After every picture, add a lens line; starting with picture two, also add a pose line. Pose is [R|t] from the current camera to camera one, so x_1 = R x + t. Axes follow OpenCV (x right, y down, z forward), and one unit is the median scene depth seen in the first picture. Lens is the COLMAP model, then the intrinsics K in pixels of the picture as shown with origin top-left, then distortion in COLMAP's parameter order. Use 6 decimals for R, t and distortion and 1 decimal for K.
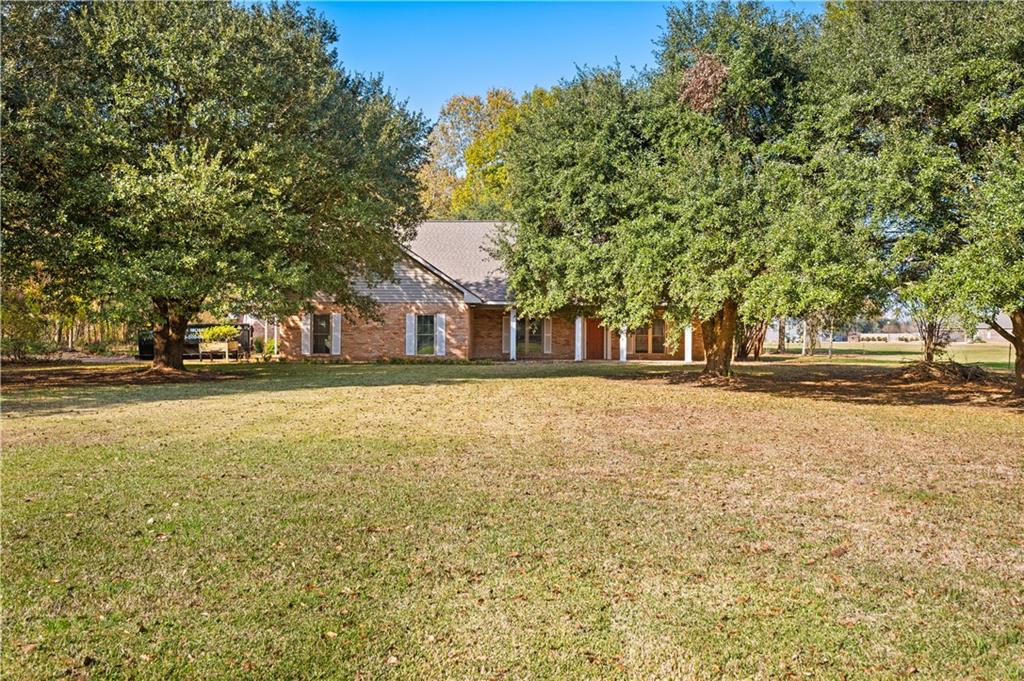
lens RADIAL K [[922.4, 0, 510.1], [0, 922.4, 338.2], [0, 0, 1]] dist [0.001457, 0.001797]
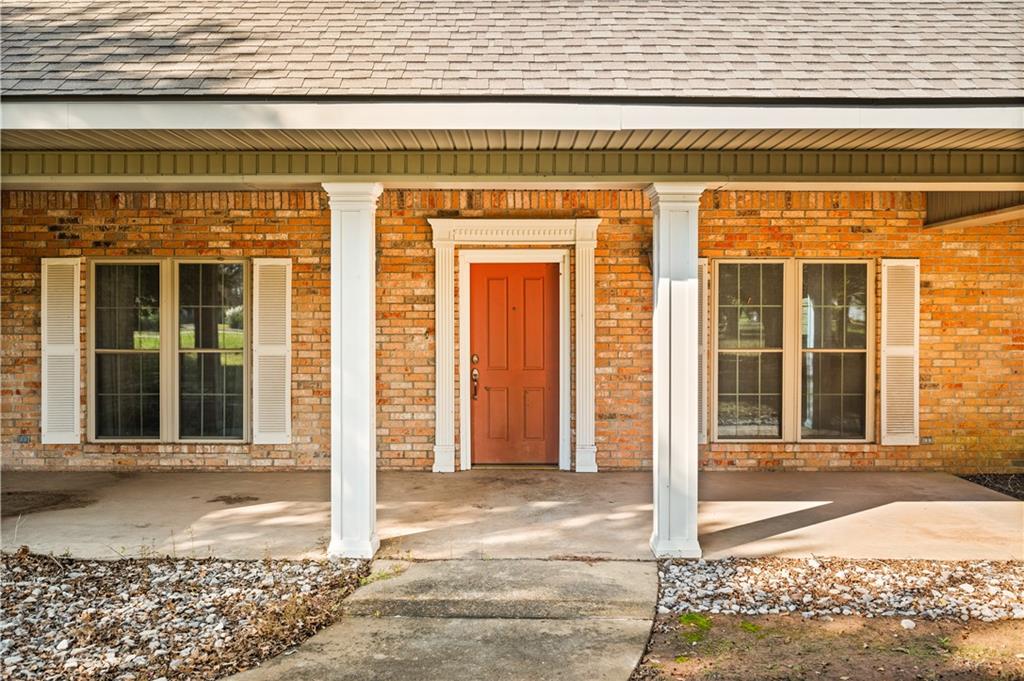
lens RADIAL K [[922.4, 0, 515.1], [0, 922.4, 335.6], [0, 0, 1]] dist [0.001457, 0.001797]
pose [[0.999895, -0.009092, 0.011284, 0.102014], [0.009046, 0.999950, 0.004181, -0.007987], [-0.011322, -0.004079, 0.999928, 0.905948]]
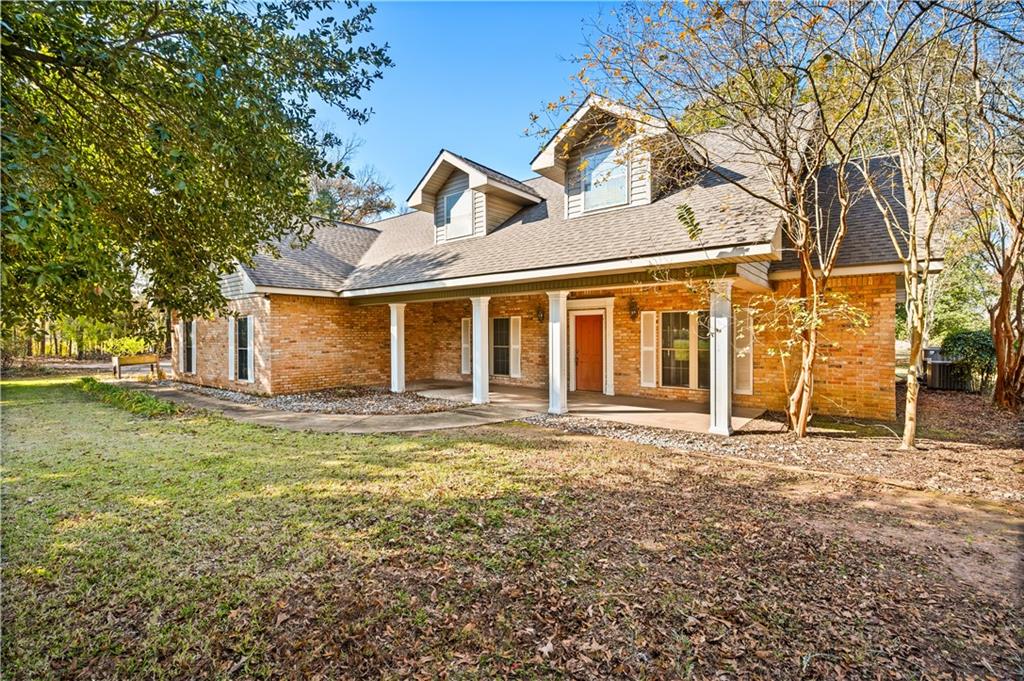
lens RADIAL K [[455.6, 0, 509.2], [0, 455.6, 345.0], [0, 0, 1]] dist [-0.000818, -0.000004]
pose [[0.773312, 0.001410, -0.634024, 0.253668], [0.001191, 0.999993, 0.003677, -0.006396], [0.634025, -0.003598, 0.773305, 0.868098]]
